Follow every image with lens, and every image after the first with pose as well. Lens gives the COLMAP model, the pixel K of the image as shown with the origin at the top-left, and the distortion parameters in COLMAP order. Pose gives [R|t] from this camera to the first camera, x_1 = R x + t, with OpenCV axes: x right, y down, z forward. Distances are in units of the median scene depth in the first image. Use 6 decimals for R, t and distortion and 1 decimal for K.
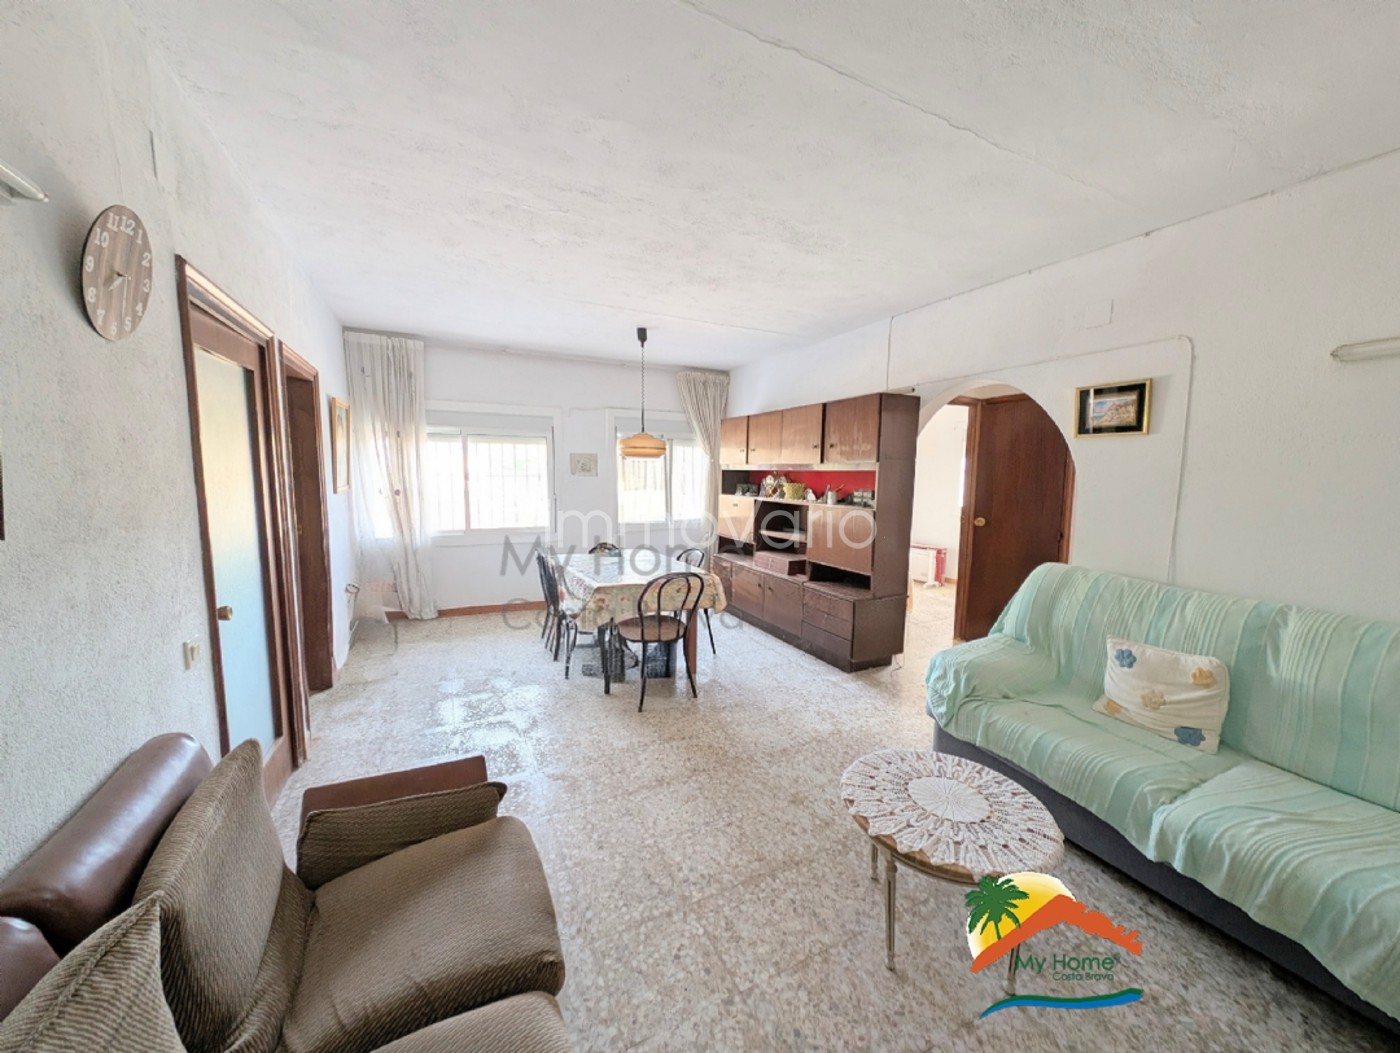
lens RADIAL K [[522.7, 0, 698.2], [0, 522.7, 527.0], [0, 0, 1]] dist [0.000714, 0.000067]
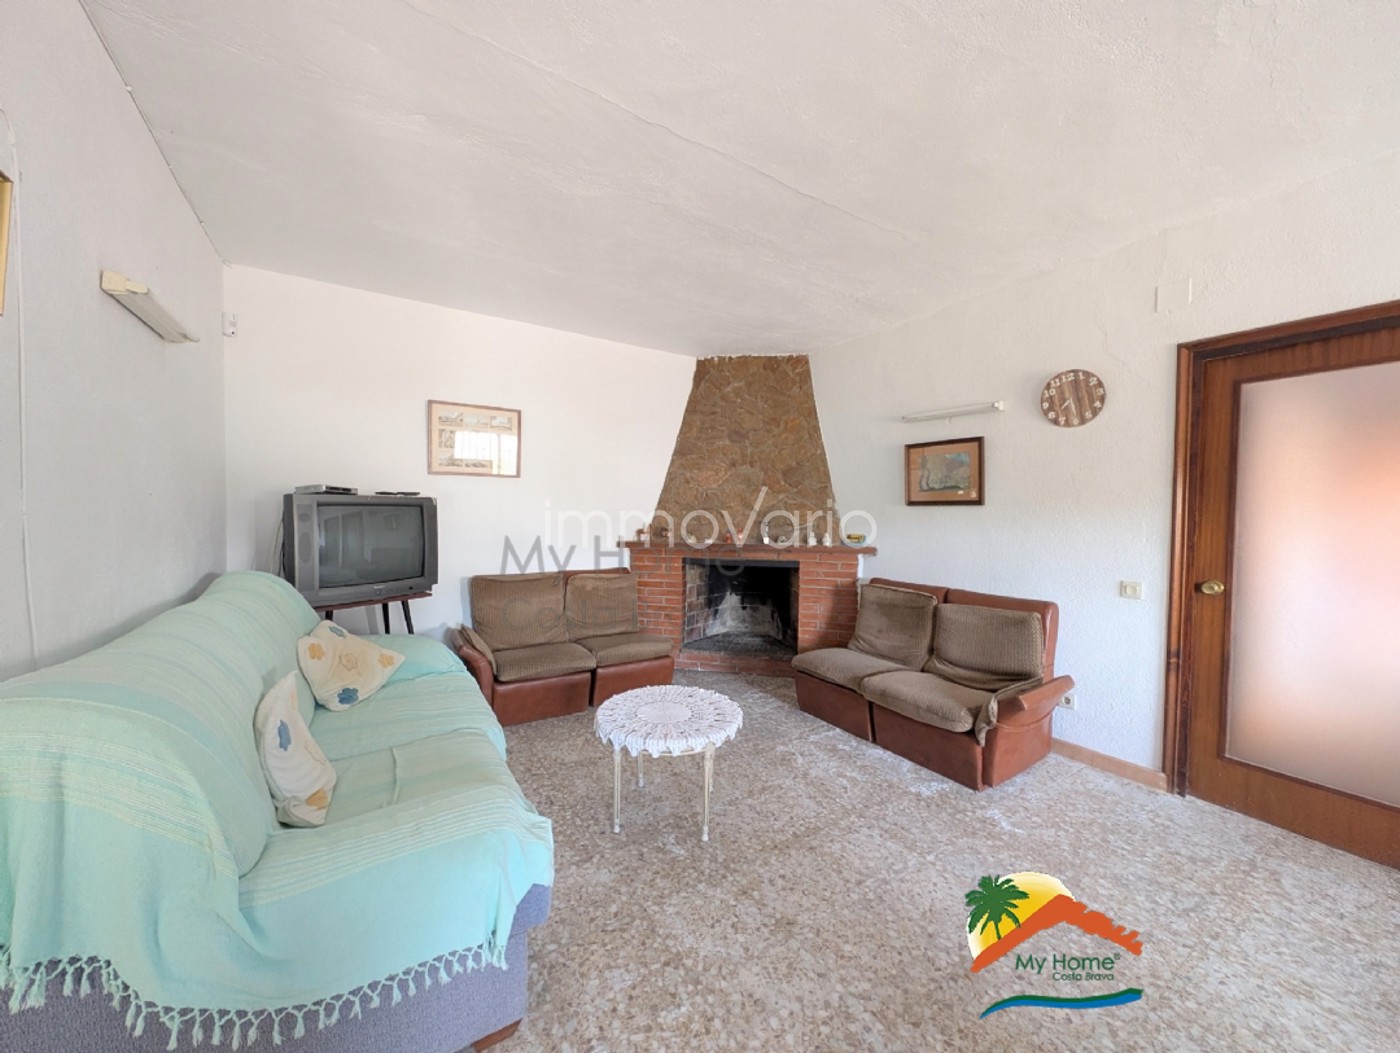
lens RADIAL K [[522.7, 0, 699.8], [0, 522.7, 526.4], [0, 0, 1]] dist [0.000714, 0.000067]
pose [[-0.993050, -0.018099, -0.116295, 0.401110], [-0.034198, 0.989846, 0.137969, -0.097408], [0.112617, 0.140987, -0.983585, 1.634626]]
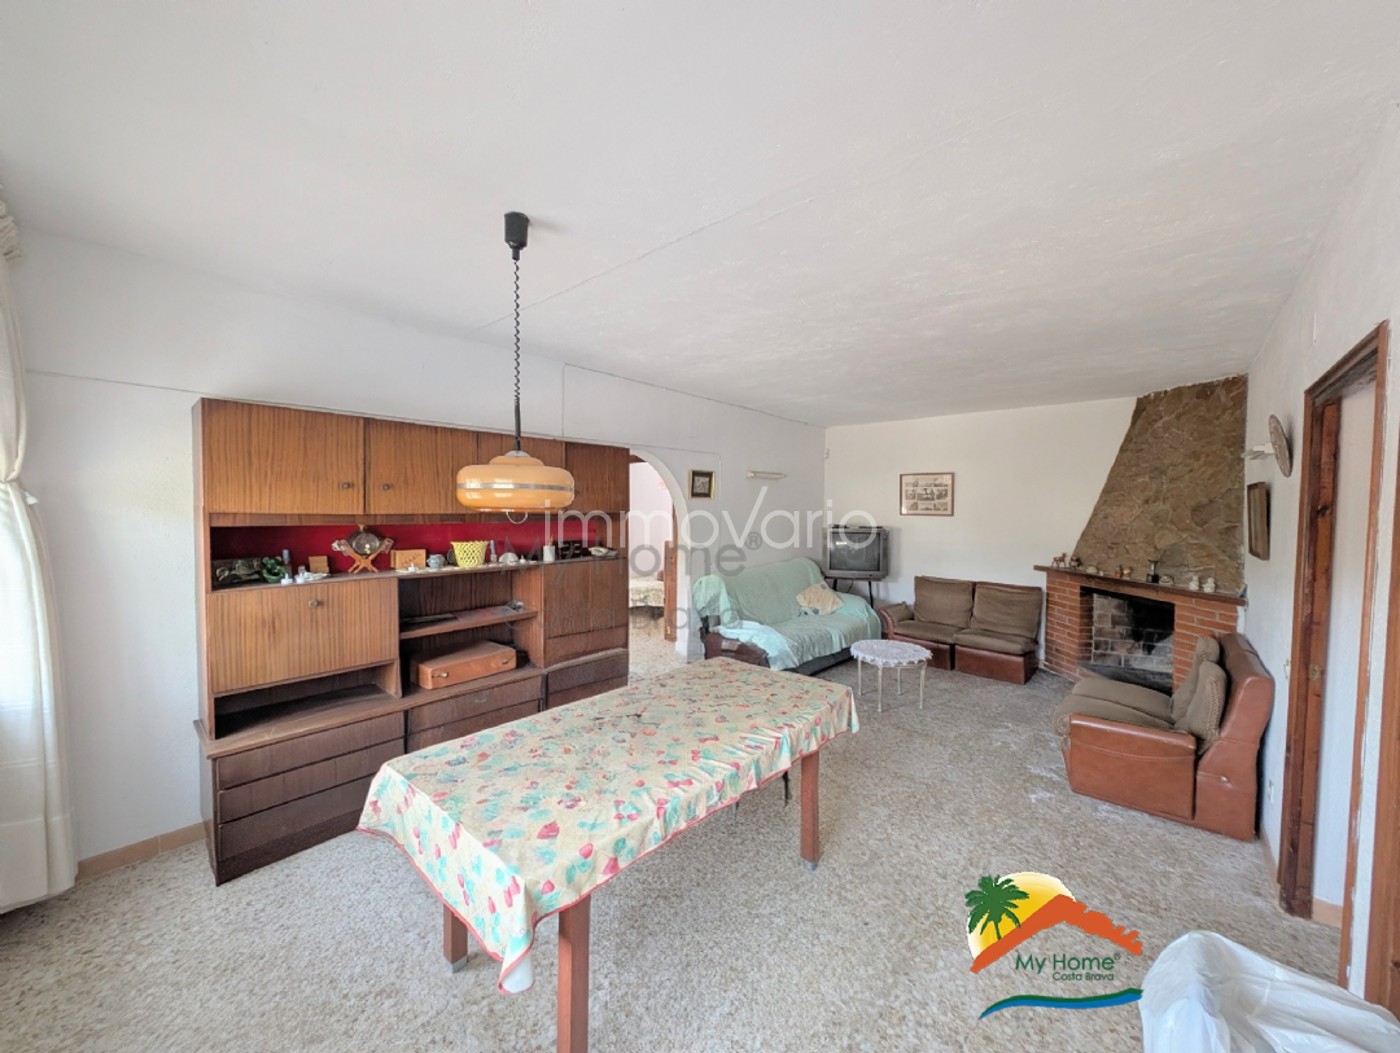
lens RADIAL K [[522.7, 0, 702.9], [0, 522.7, 525.8], [0, 0, 1]] dist [0.000714, 0.000067]
pose [[-0.375929, -0.050400, 0.925277, -1.106147], [0.084166, 0.992535, 0.088259, -0.279798], [-0.922818, 0.111056, -0.368881, 1.975006]]
